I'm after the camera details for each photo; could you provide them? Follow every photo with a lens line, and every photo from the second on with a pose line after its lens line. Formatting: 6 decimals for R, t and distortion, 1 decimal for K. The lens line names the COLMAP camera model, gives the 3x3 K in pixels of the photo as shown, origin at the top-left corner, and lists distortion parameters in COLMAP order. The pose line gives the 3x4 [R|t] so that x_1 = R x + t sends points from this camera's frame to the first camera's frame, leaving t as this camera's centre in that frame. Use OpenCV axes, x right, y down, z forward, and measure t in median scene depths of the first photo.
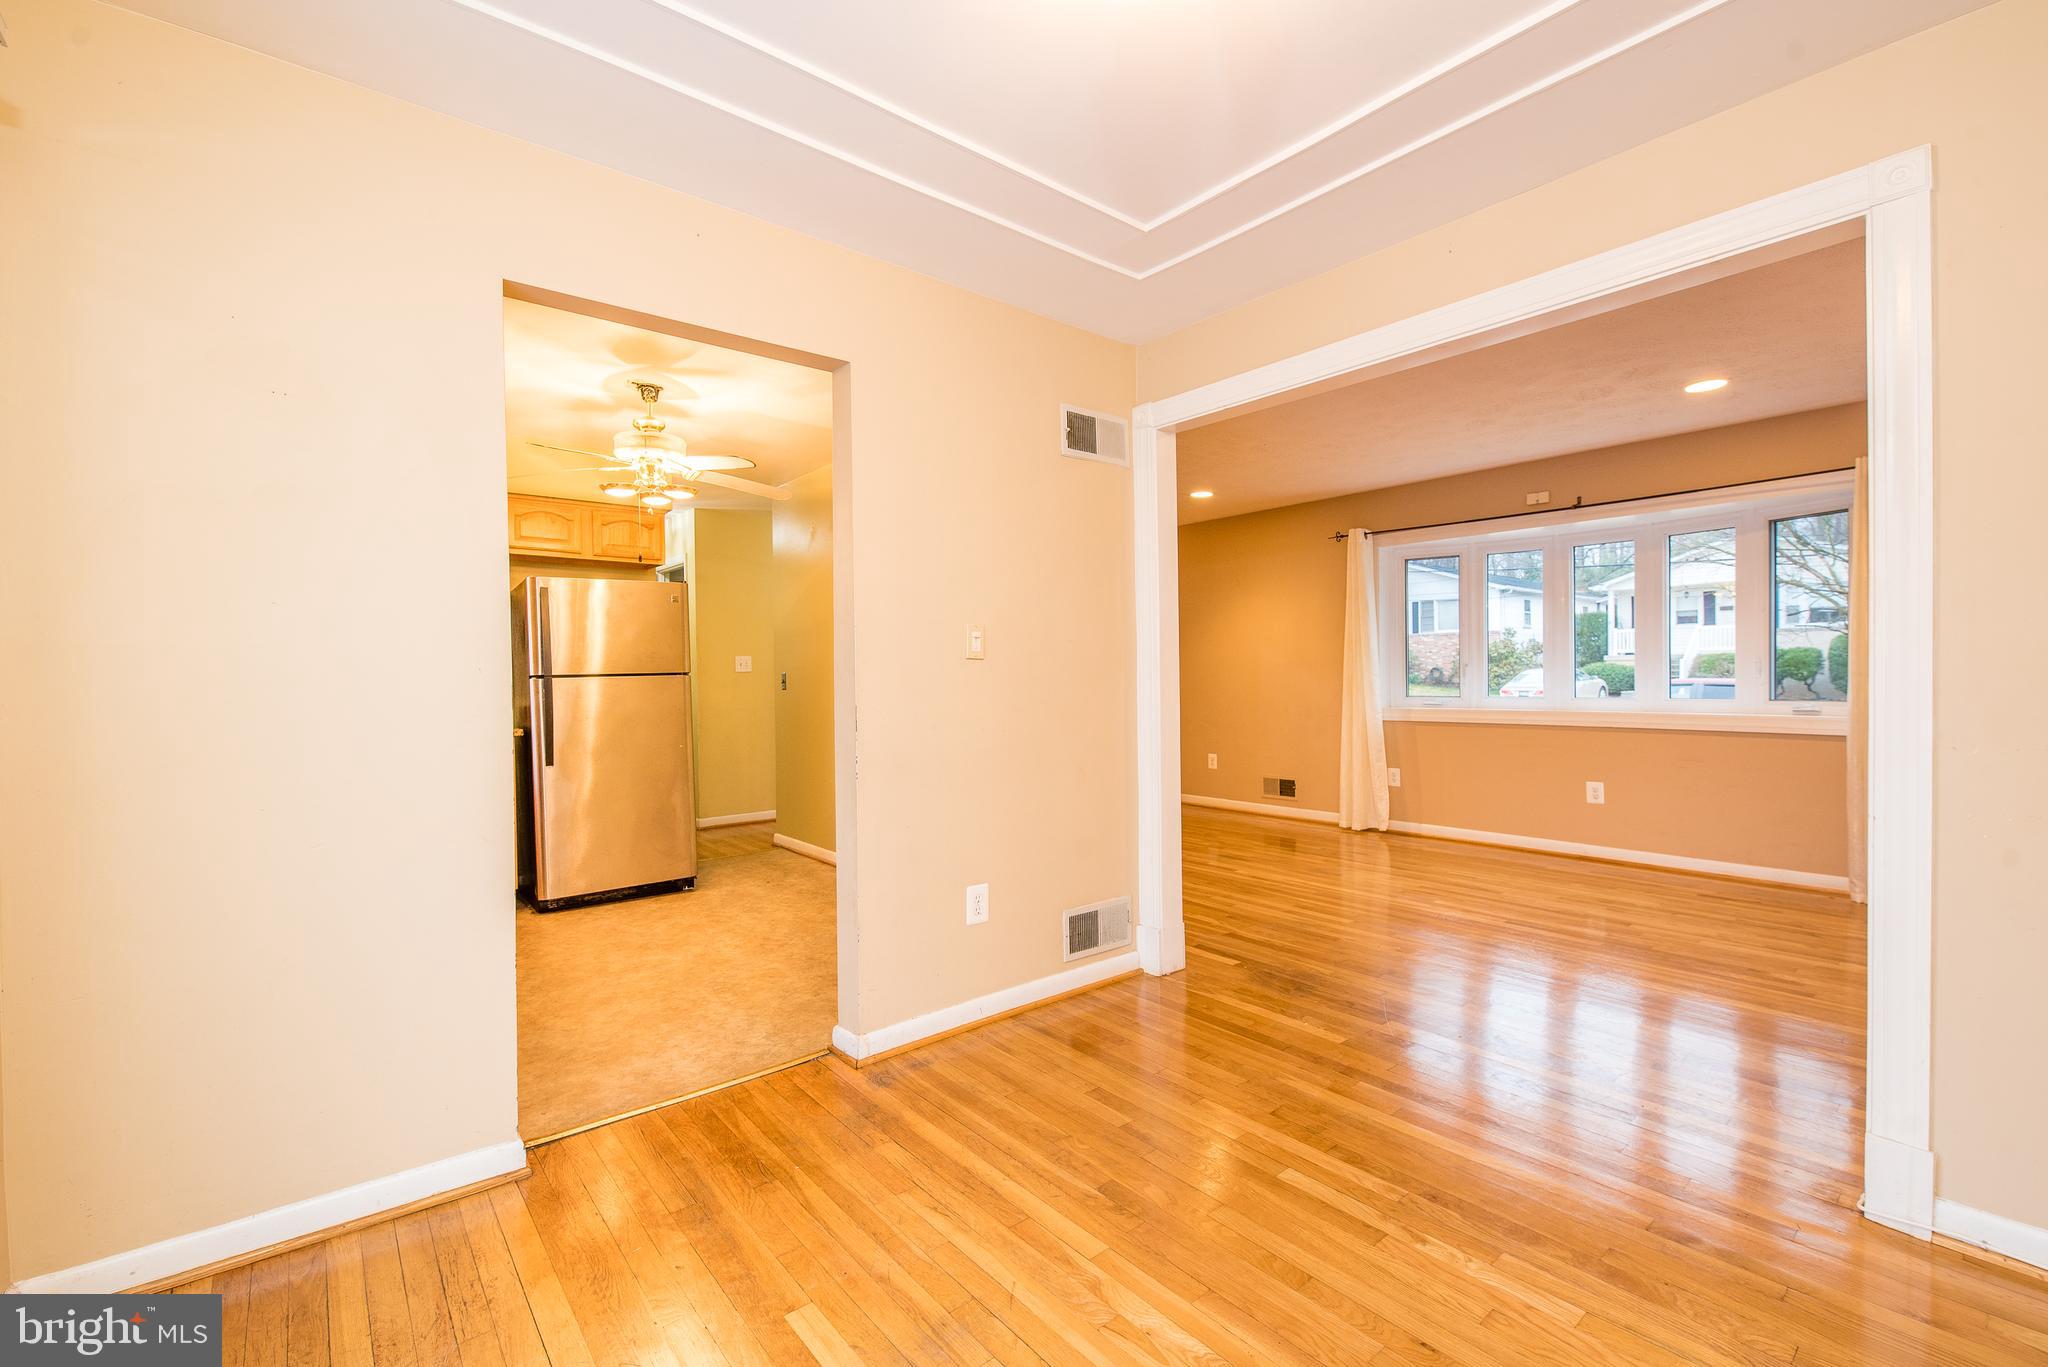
lens RADIAL K [[860.9, 0, 1024.0], [0, 860.9, 683.5], [0, 0, 1]] dist [-0.000162, -0.000101]
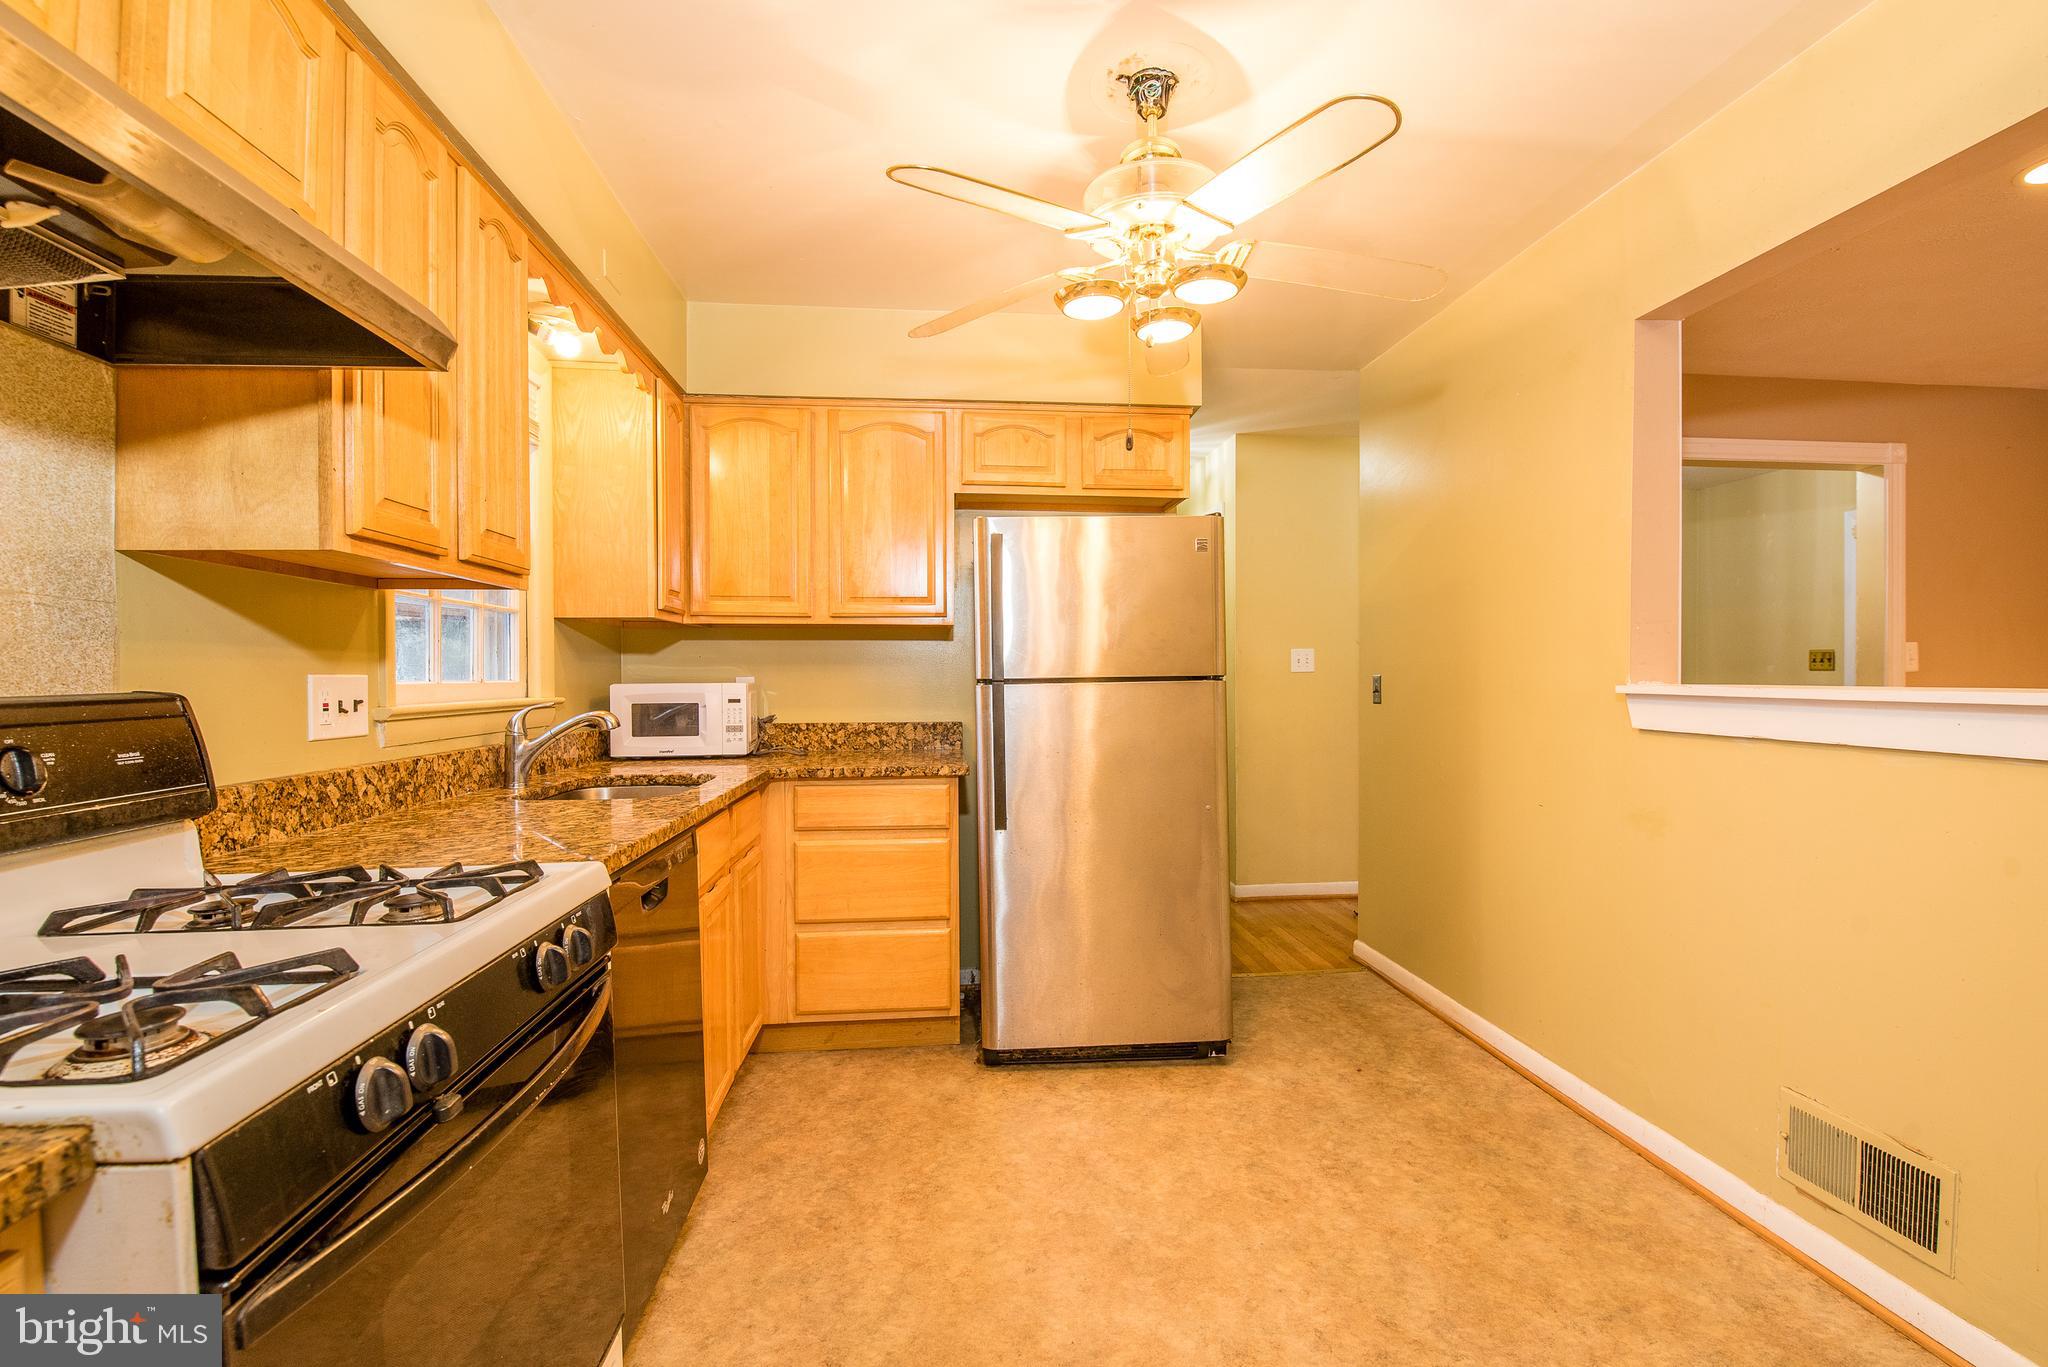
lens RADIAL K [[860.9, 0, 1024.0], [0, 860.9, 683.5], [0, 0, 1]] dist [-0.000162, -0.000101]
pose [[0.824208, 0.017262, -0.566024, -0.178629], [-0.013938, 0.999851, 0.010197, -0.012130], [0.566115, -0.000515, 0.824326, 0.463131]]
